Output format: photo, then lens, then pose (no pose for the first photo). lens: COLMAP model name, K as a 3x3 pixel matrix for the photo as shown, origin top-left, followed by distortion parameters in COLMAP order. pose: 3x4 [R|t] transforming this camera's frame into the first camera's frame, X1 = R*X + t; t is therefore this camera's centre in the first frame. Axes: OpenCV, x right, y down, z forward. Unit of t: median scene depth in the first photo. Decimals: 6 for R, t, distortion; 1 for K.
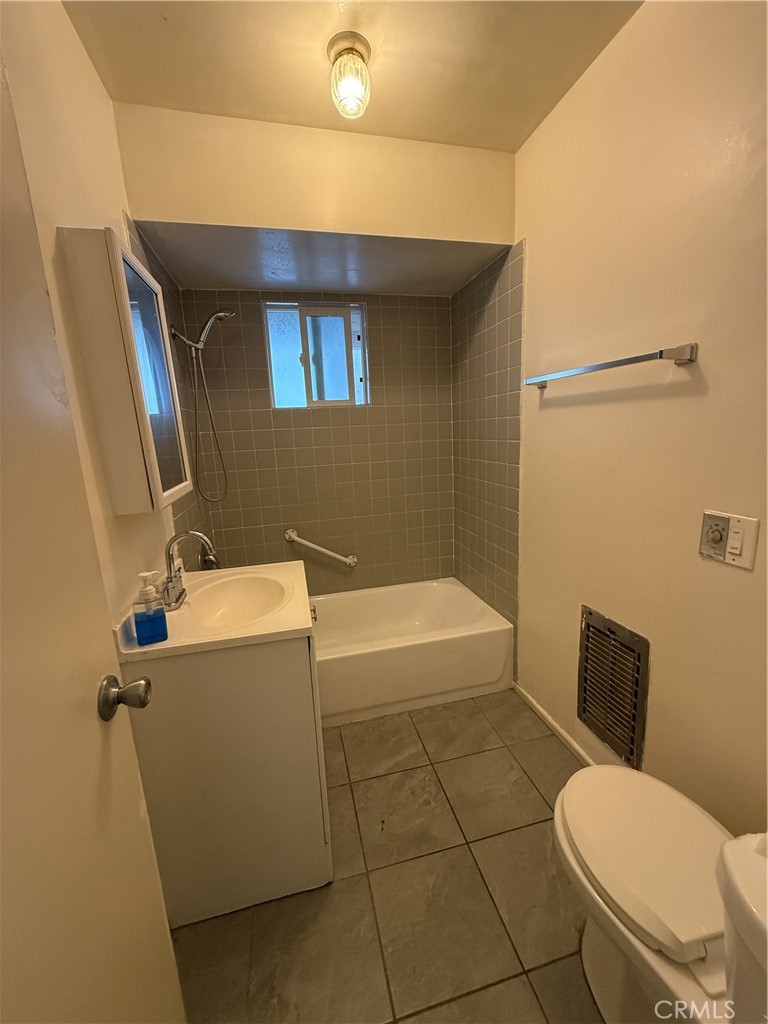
lens RADIAL K [[406.7, 0, 383.8], [0, 406.7, 510.3], [0, 0, 1]] dist [0.000720, 0.000296]
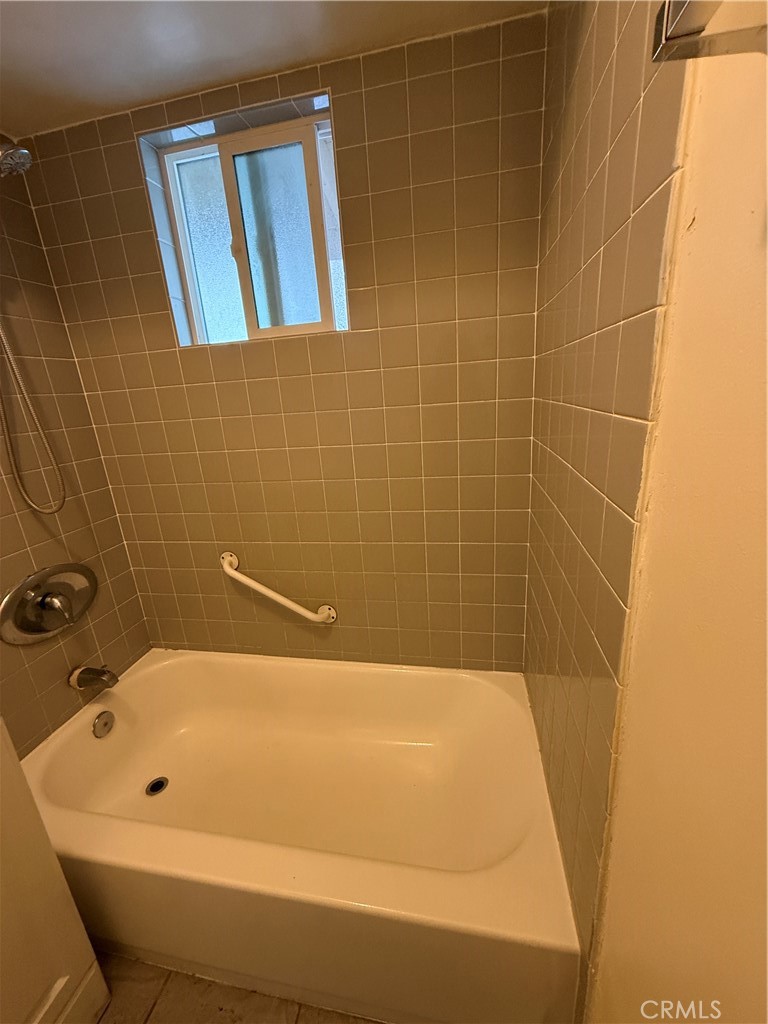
lens RADIAL K [[406.7, 0, 383.8], [0, 406.7, 510.3], [0, 0, 1]] dist [0.000720, 0.000296]
pose [[0.910299, 0.095249, -0.402844, 0.224390], [-0.046454, 0.990526, 0.129230, -0.105473], [0.411337, -0.098925, 0.906099, 0.550740]]
